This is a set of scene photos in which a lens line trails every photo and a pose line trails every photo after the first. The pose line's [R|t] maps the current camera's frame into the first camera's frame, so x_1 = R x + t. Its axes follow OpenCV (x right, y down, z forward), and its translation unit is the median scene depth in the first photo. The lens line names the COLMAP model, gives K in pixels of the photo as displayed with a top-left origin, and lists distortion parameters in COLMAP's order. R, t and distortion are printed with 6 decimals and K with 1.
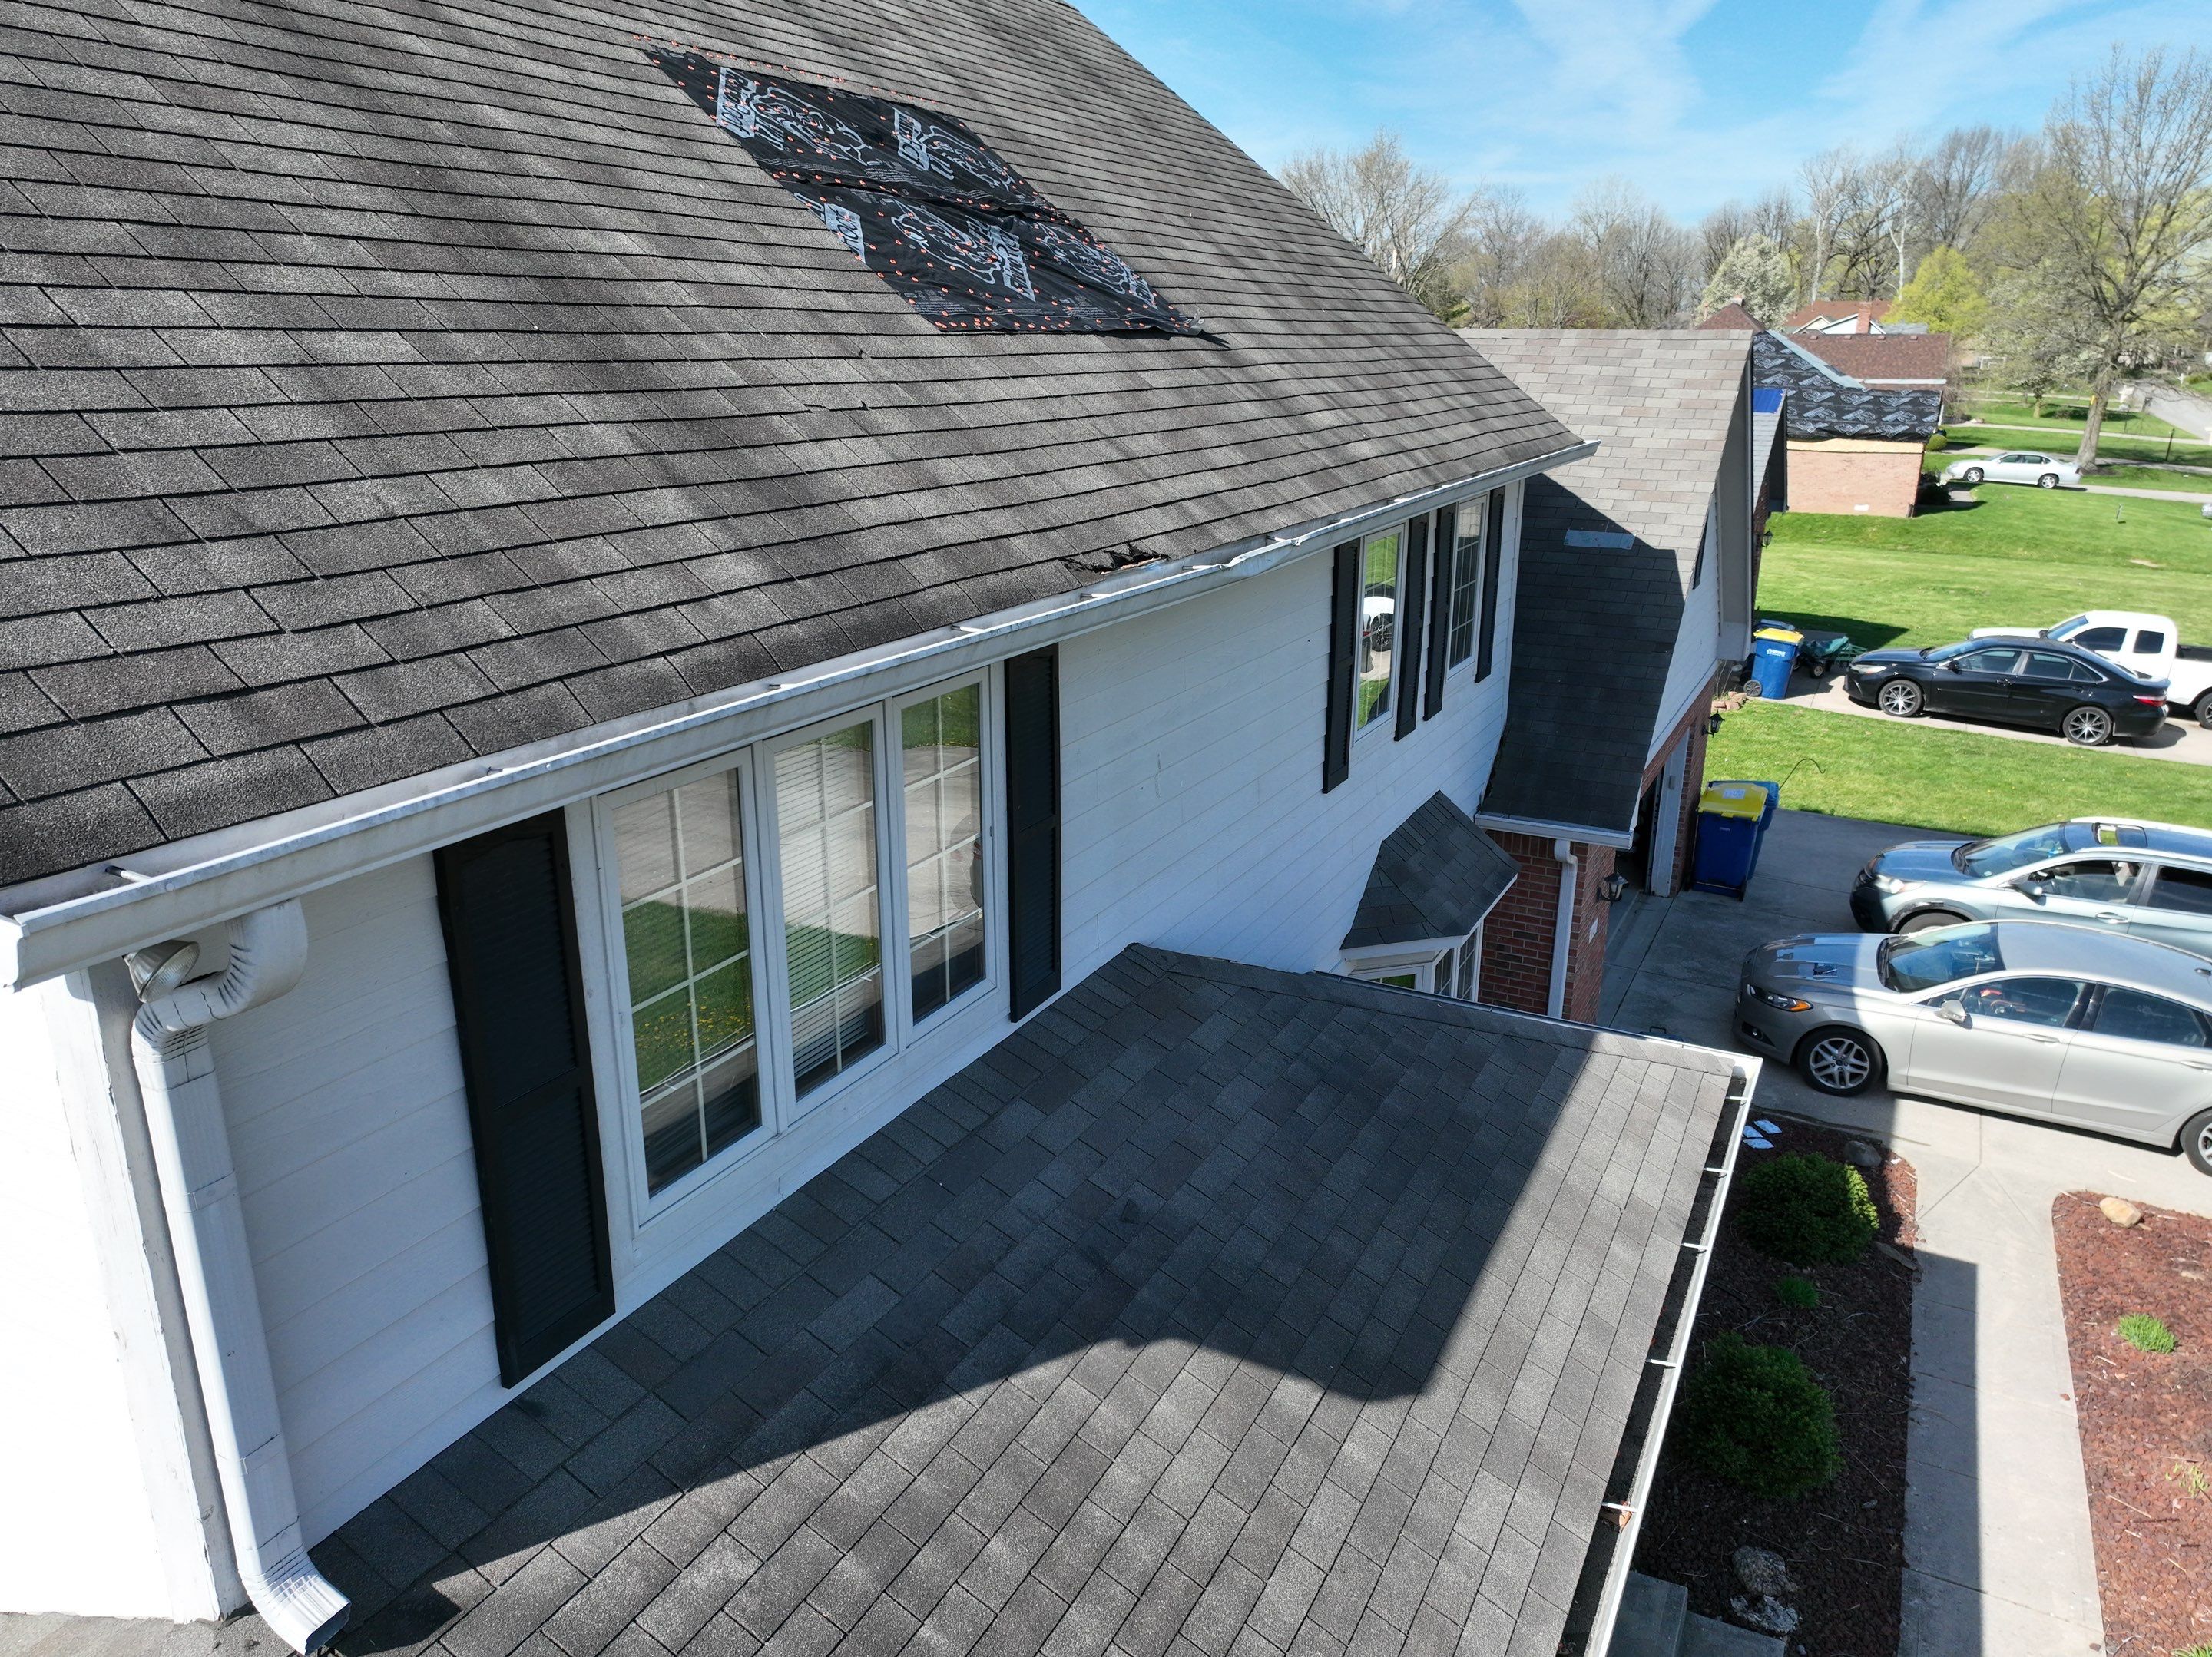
lens RADIAL K [[1549.7, 0, 1106.0], [0, 1549.7, 828.5], [0, 0, 1]] dist [-0.004877, 0.028810]
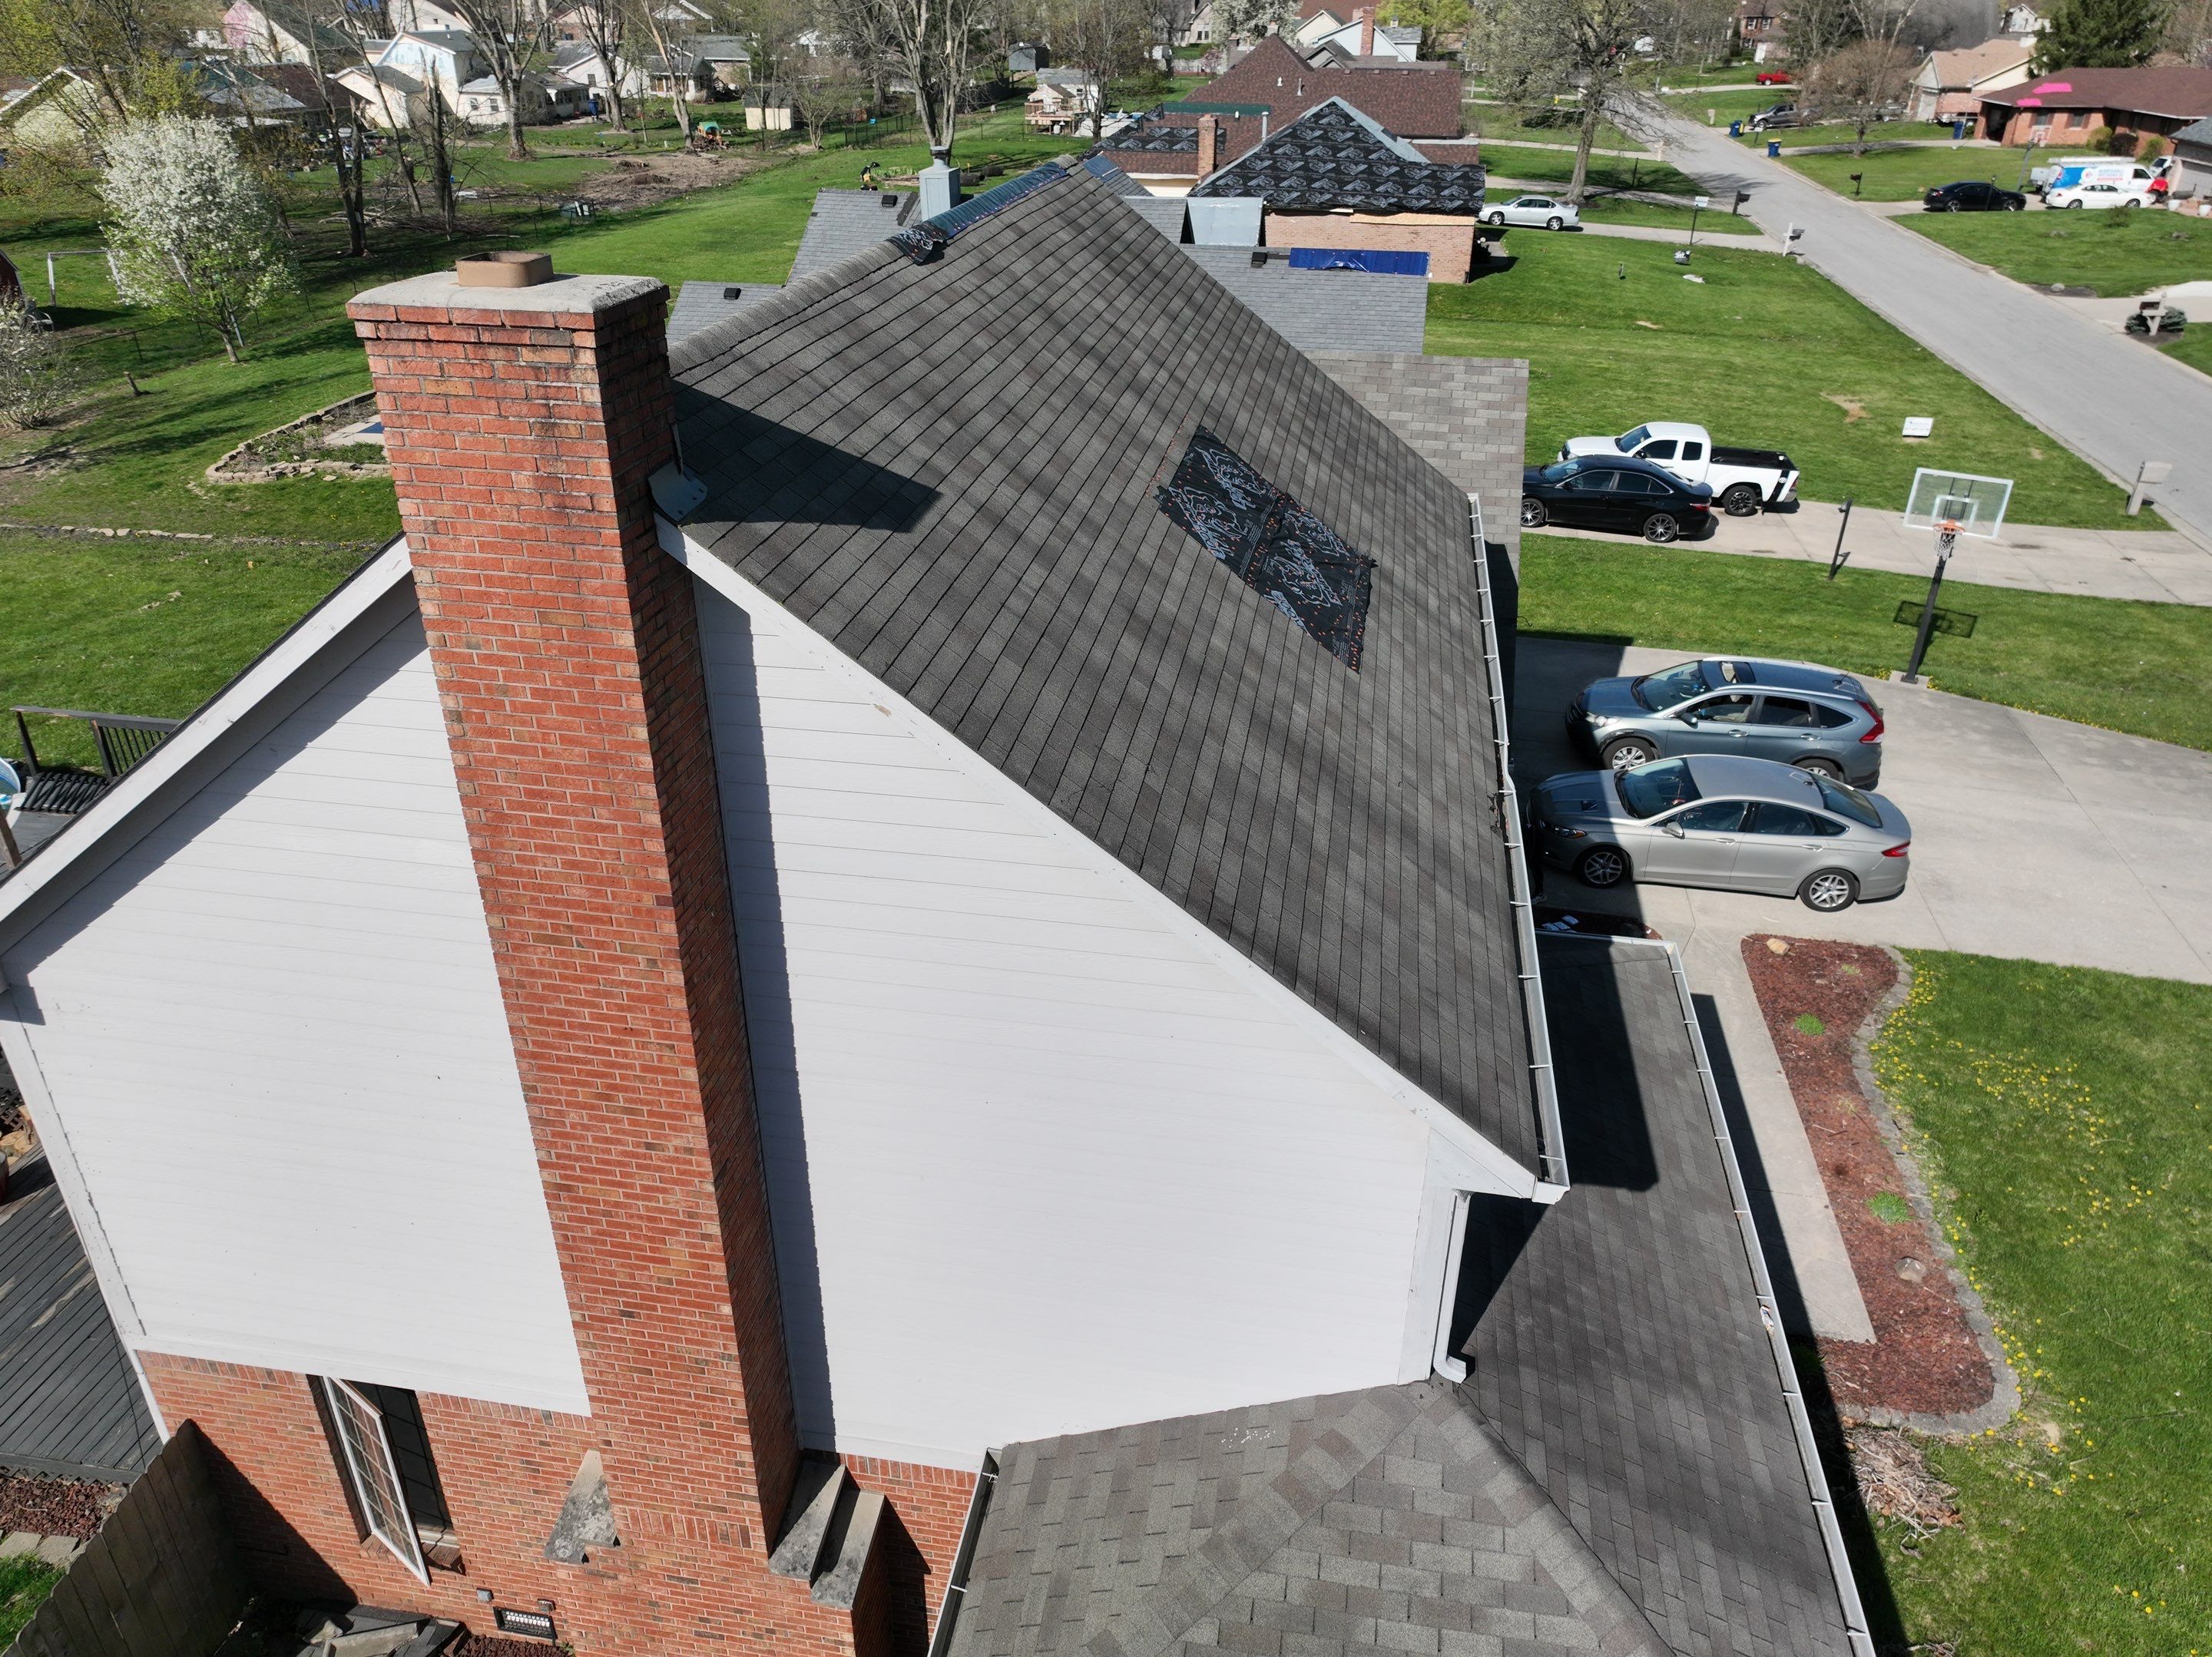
lens RADIAL K [[1549.7, 0, 1106.0], [0, 1549.7, 828.5], [0, 0, 1]] dist [-0.004877, 0.028810]
pose [[0.953242, -0.141784, 0.266884, -0.319978], [0.089470, 0.975927, 0.198902, -0.190351], [-0.288661, -0.165723, 0.942980, -0.229887]]
